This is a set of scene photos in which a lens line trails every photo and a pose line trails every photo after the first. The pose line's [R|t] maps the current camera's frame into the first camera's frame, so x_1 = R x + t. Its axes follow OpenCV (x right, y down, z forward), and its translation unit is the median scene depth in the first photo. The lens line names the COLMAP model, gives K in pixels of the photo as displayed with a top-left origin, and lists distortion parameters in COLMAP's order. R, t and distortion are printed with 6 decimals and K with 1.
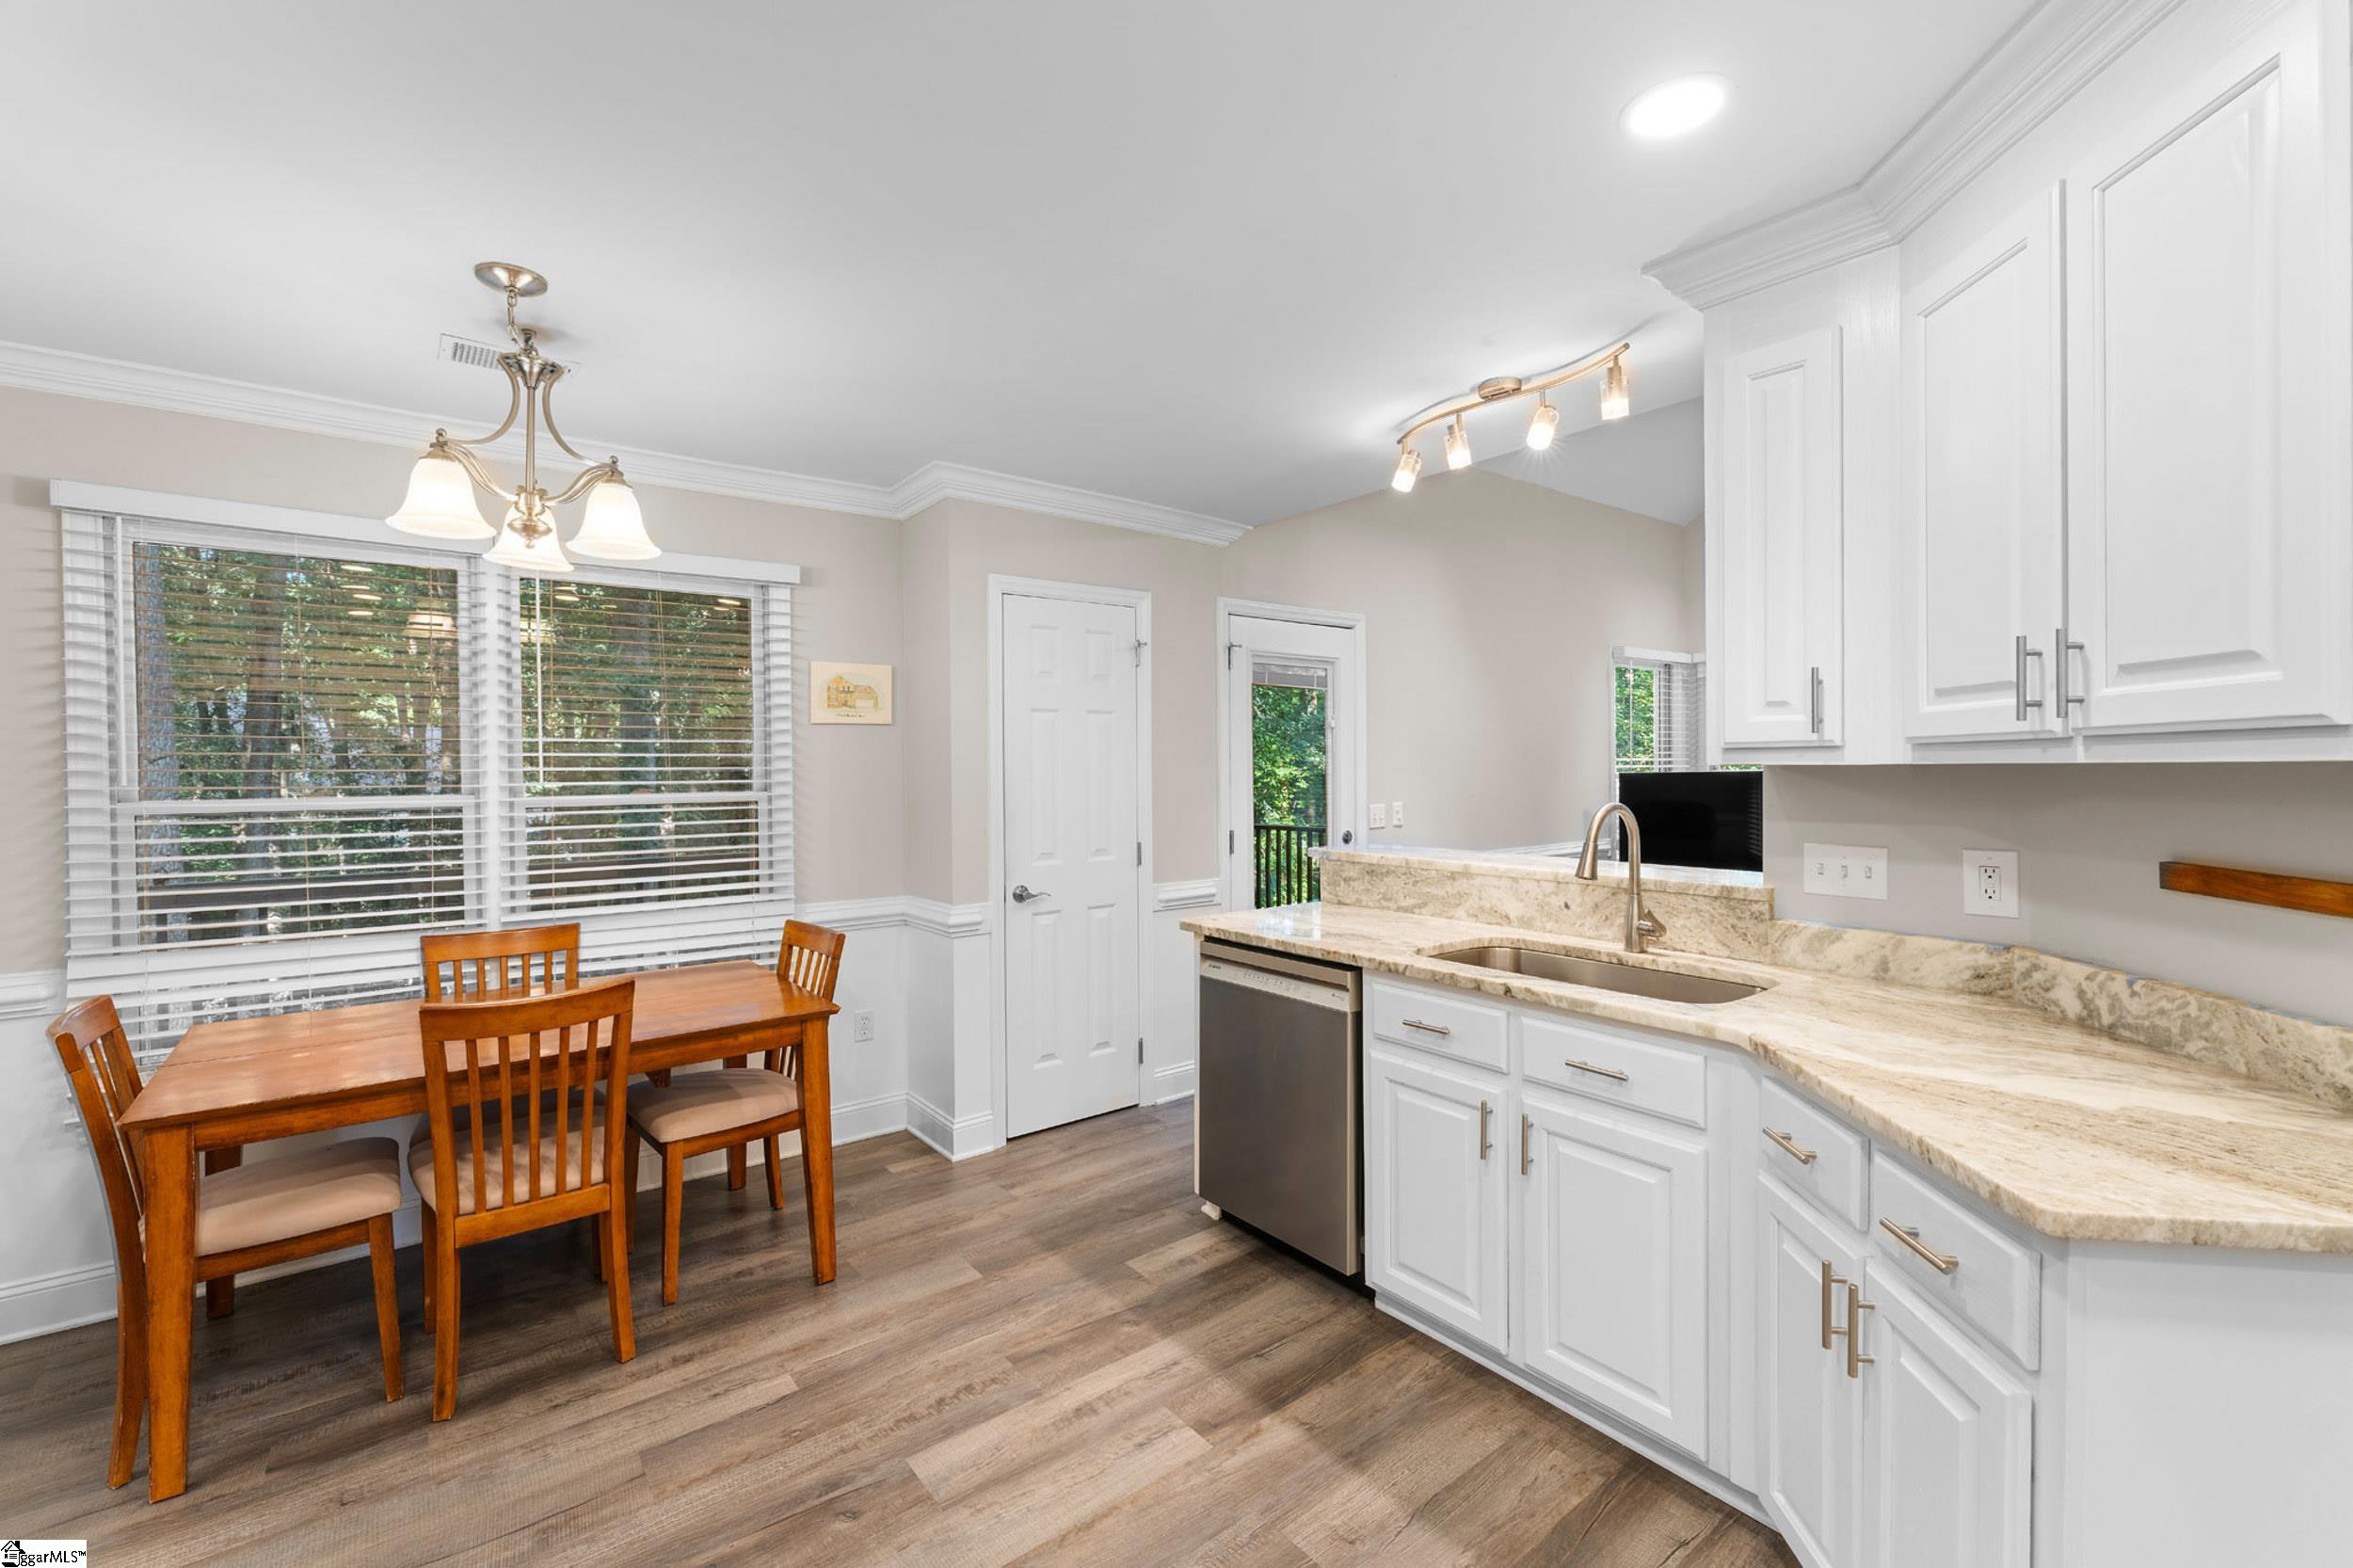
lens RADIAL K [[984.7, 0, 1167.5], [0, 984.7, 777.9], [0, 0, 1]] dist [0.000558, 0.000112]
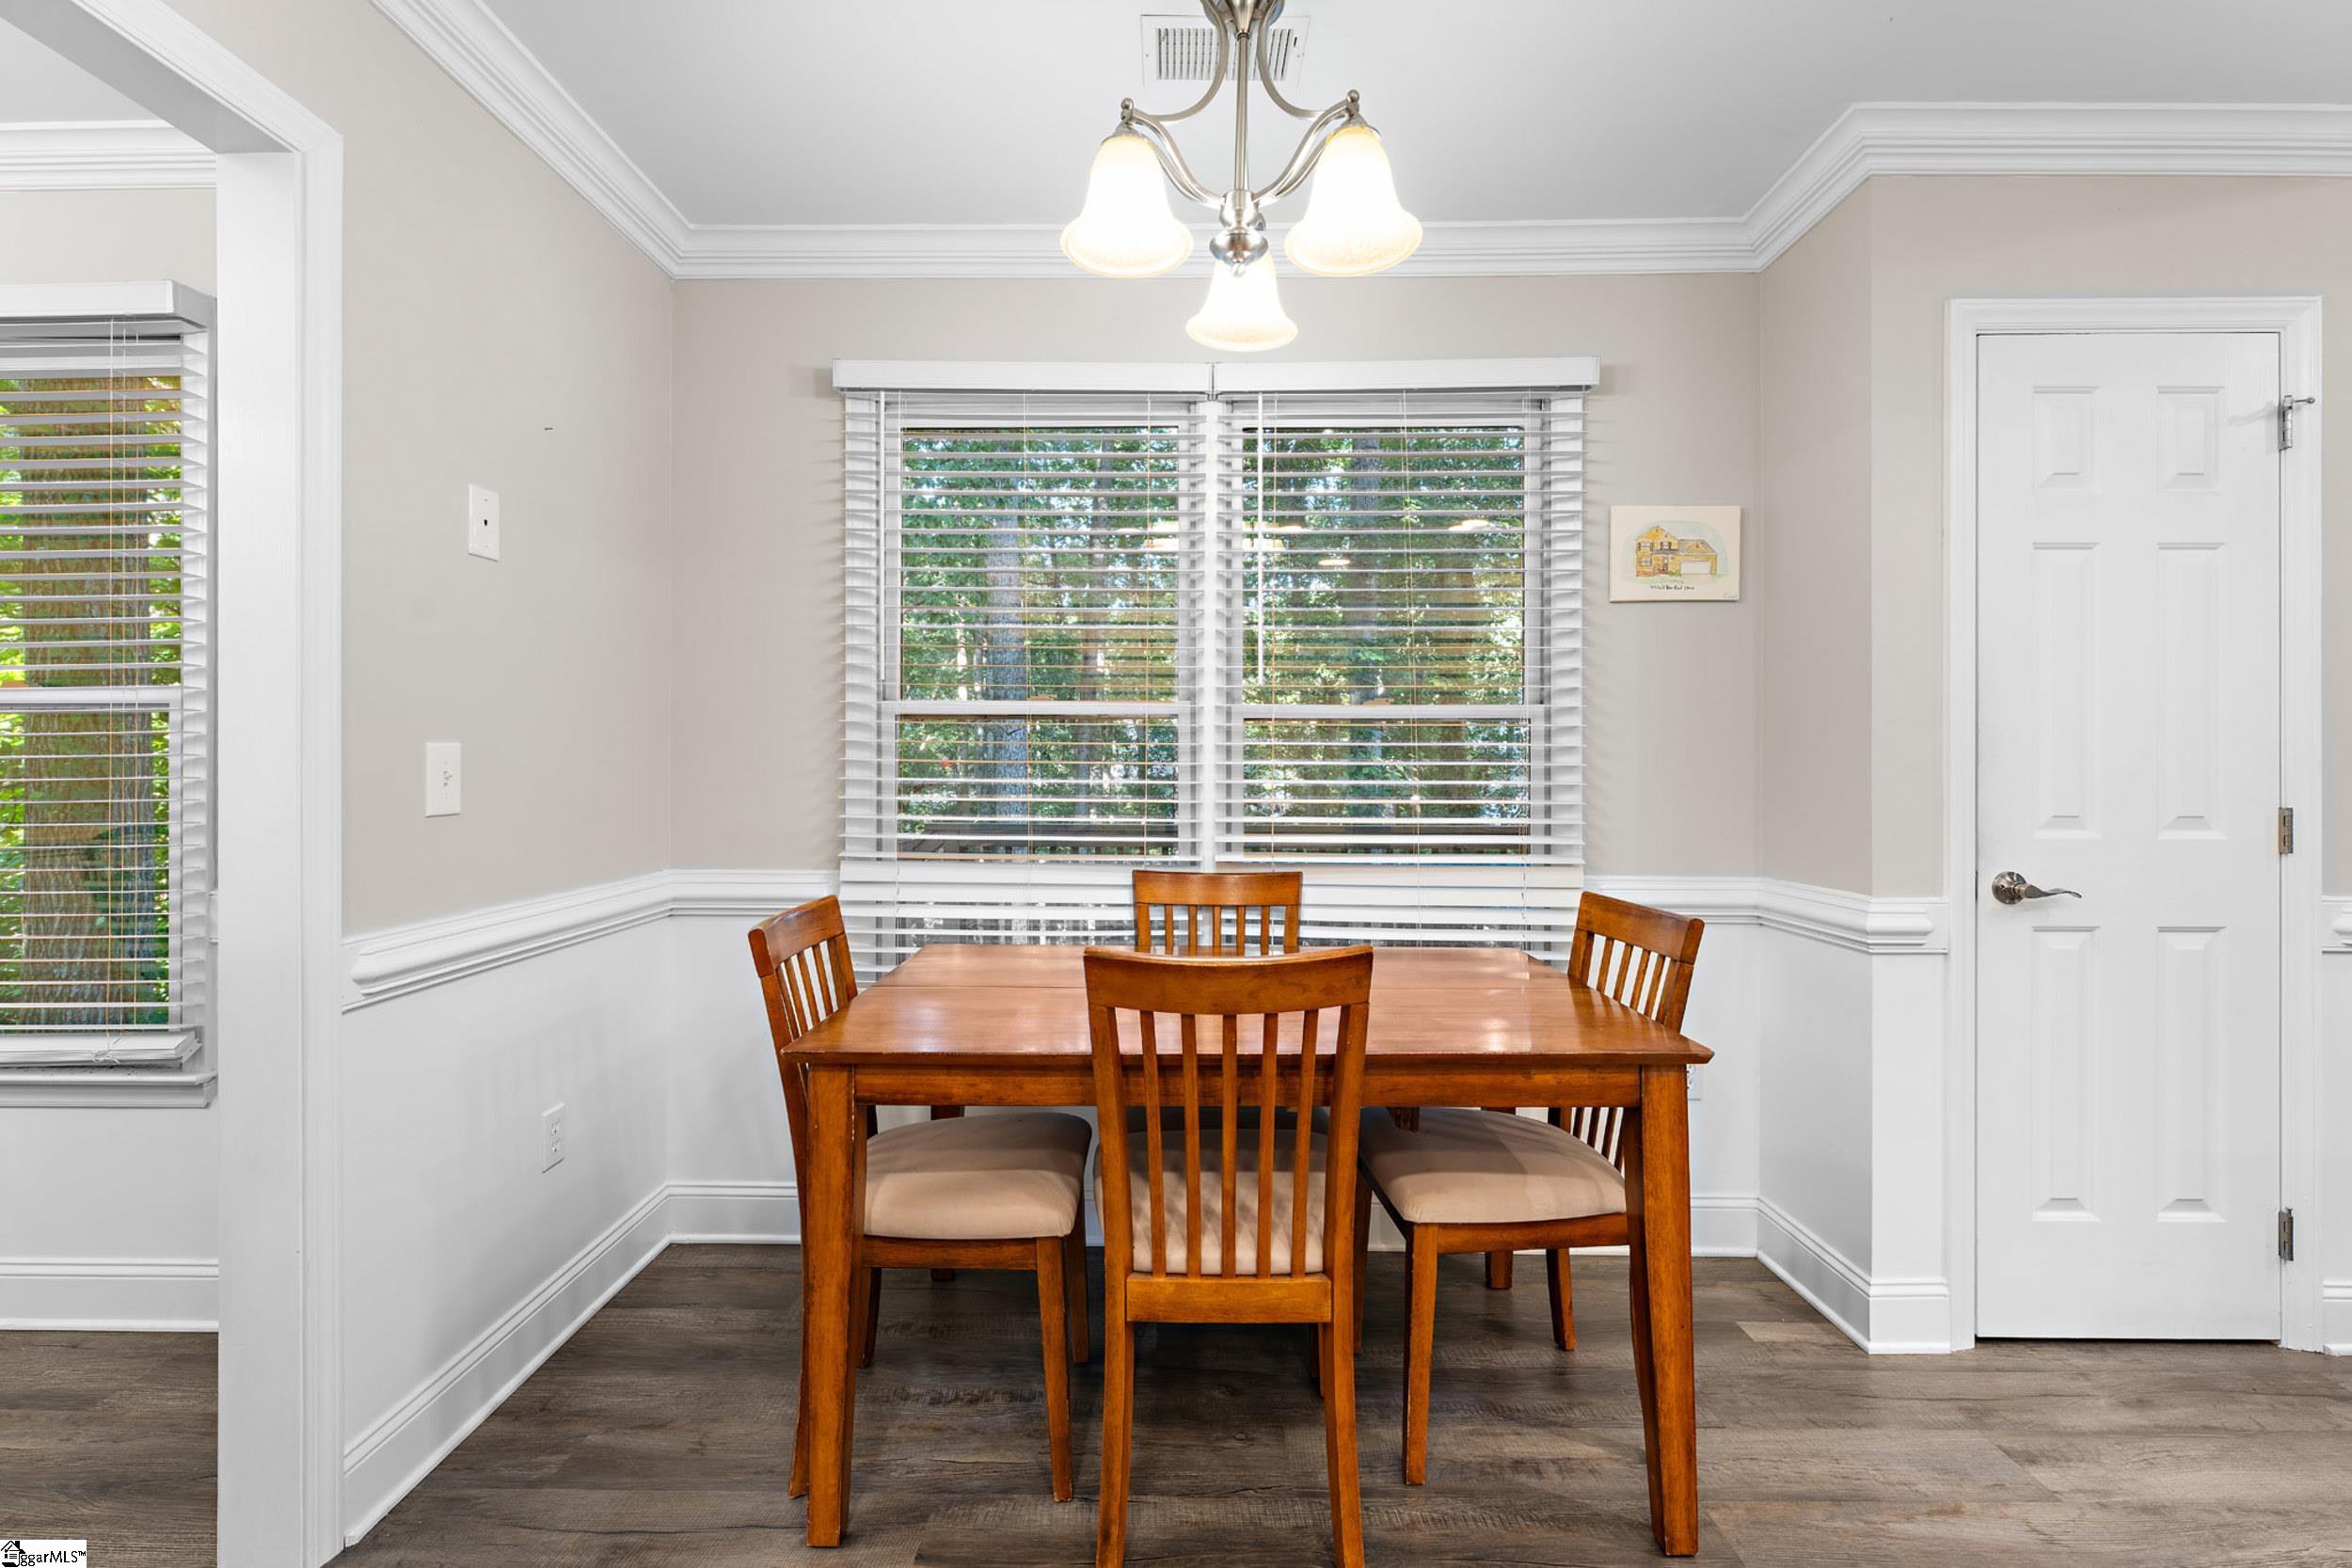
lens RADIAL K [[1041.7, 0, 1171.0], [0, 1041.7, 758.8], [0, 0, 1]] dist [-0.000771, -0.000867]
pose [[0.780847, 0.004716, -0.624704, -0.186424], [-0.015869, 0.999799, -0.012288, 0.075514], [0.624520, 0.019509, 0.780765, 0.329281]]
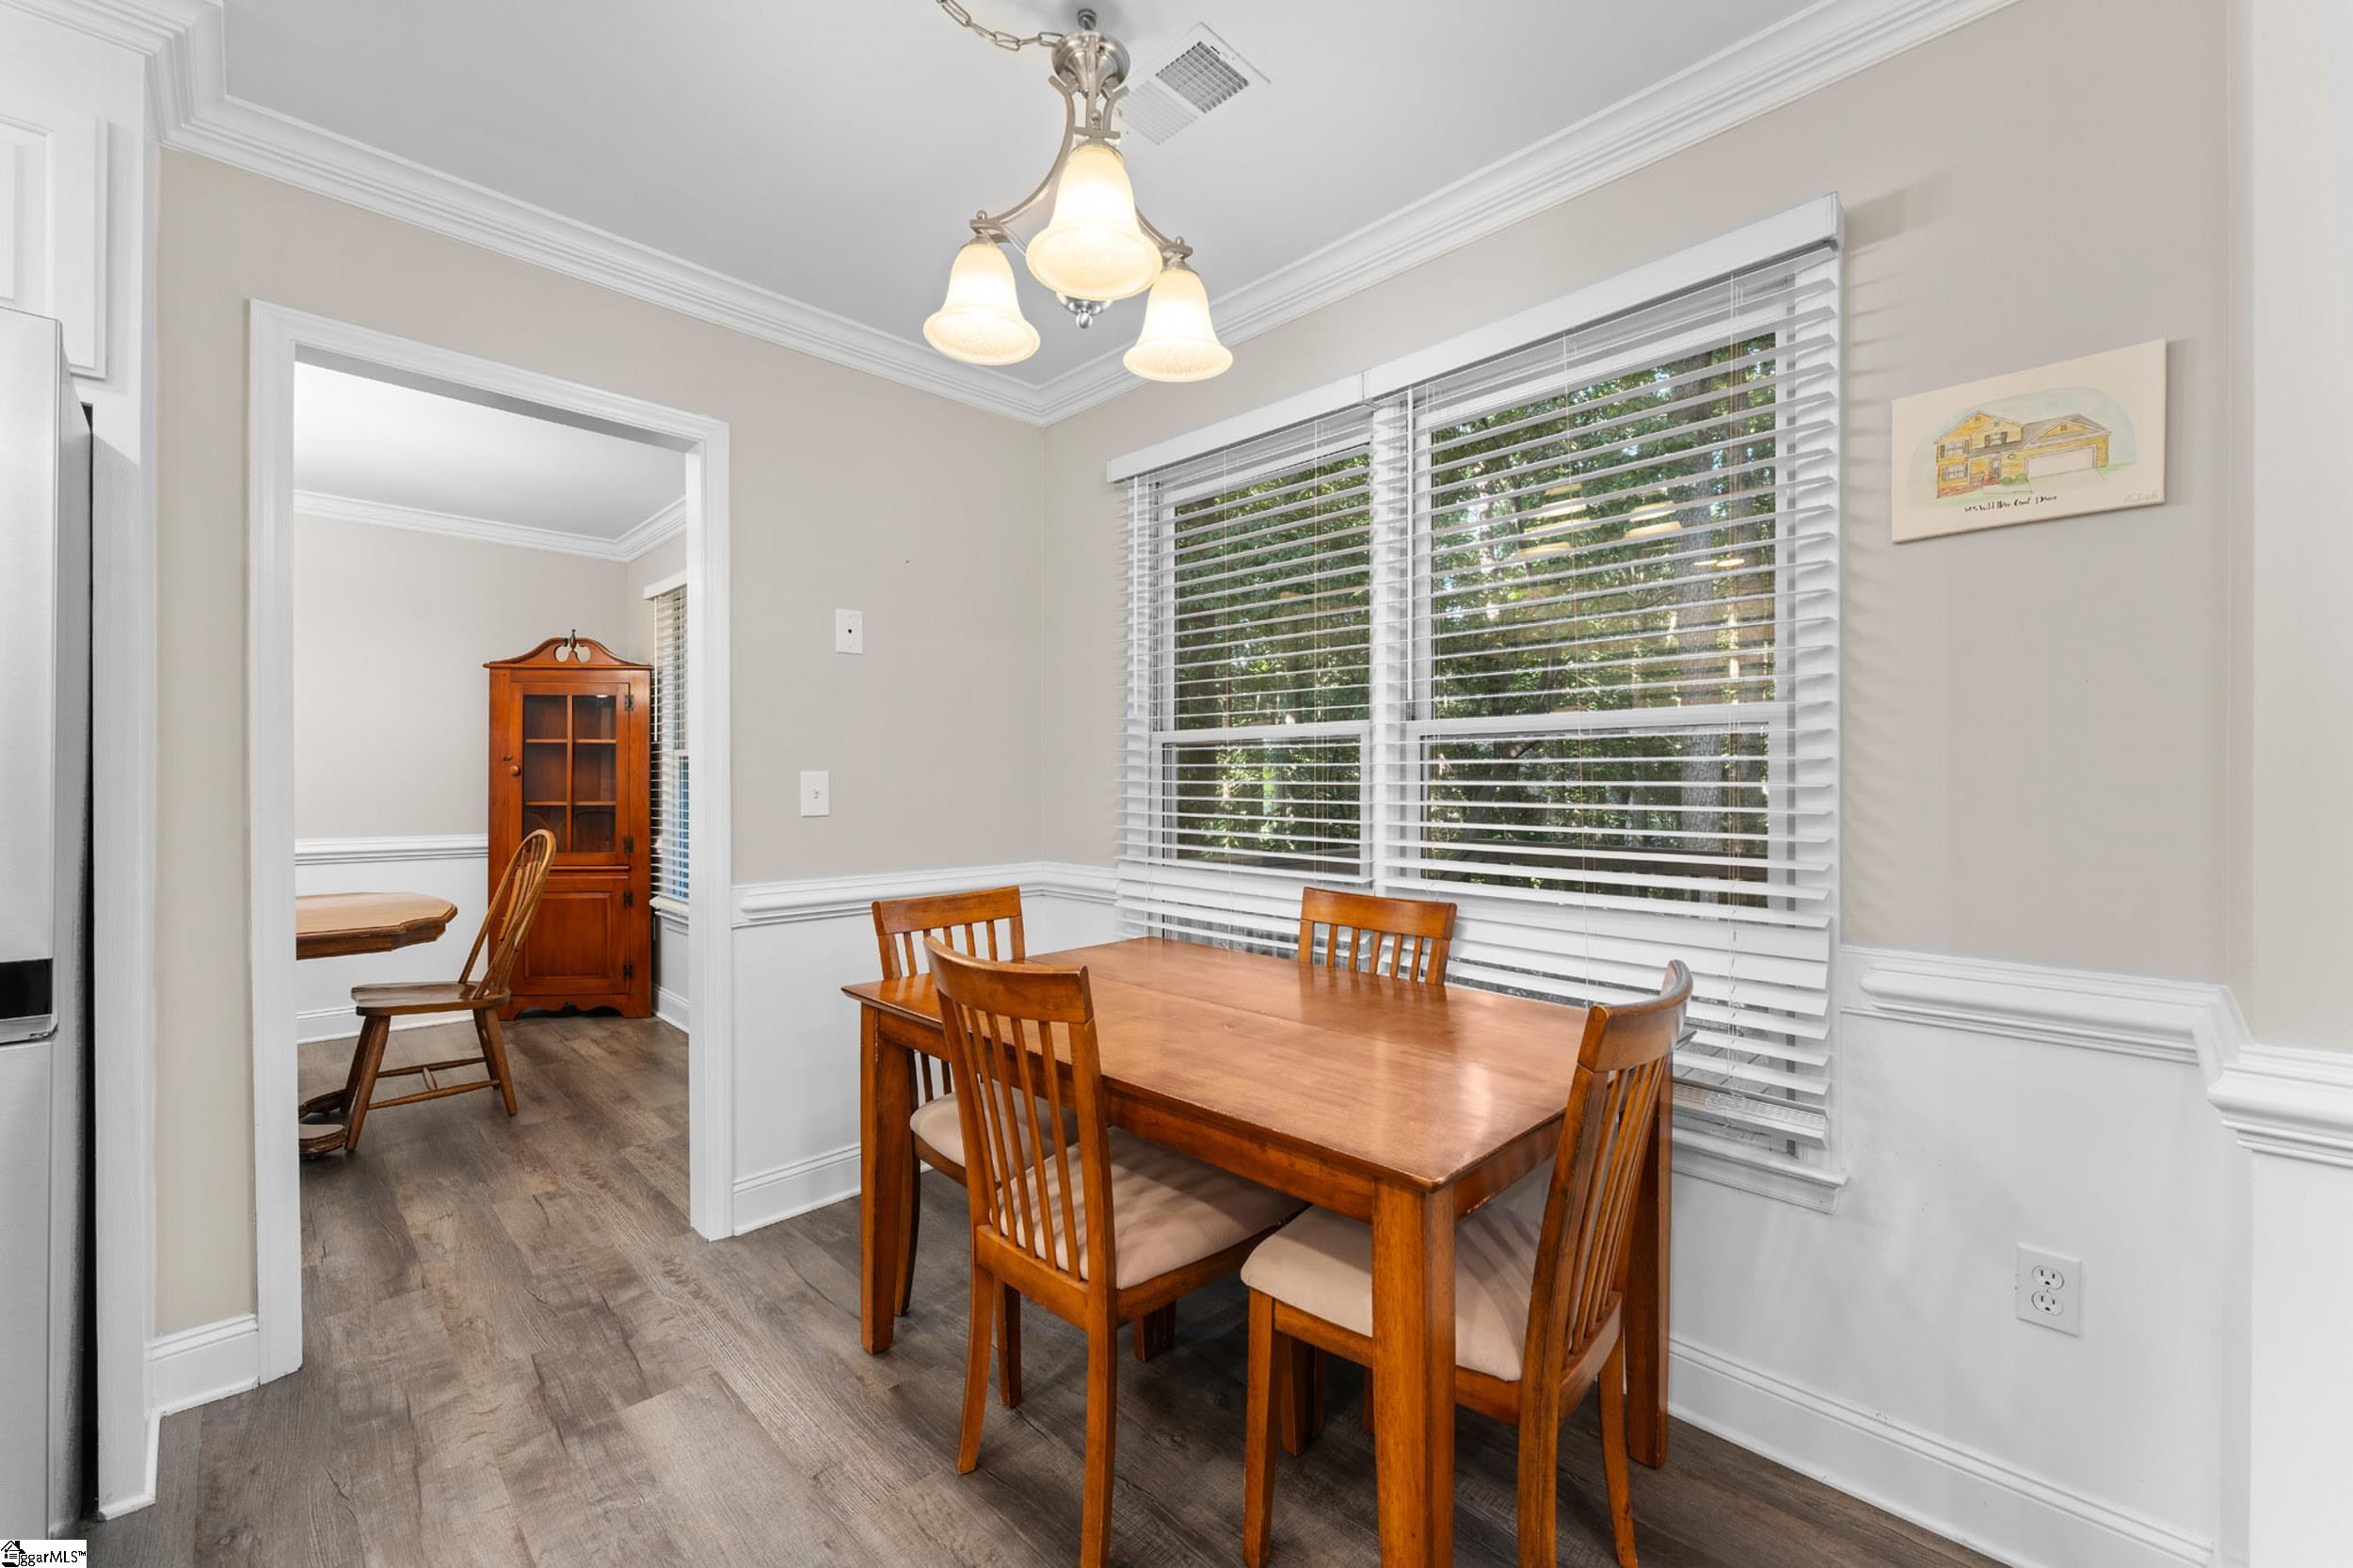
lens RADIAL K [[940.4, 0, 1177.1], [0, 940.4, 783.3], [0, 0, 1]] dist [-0.001826, -0.000511]
pose [[0.124454, 0.008828, -0.992186, 0.021237], [-0.014618, 0.999868, 0.007063, 0.065273], [0.992118, 0.013624, 0.124567, 0.753317]]
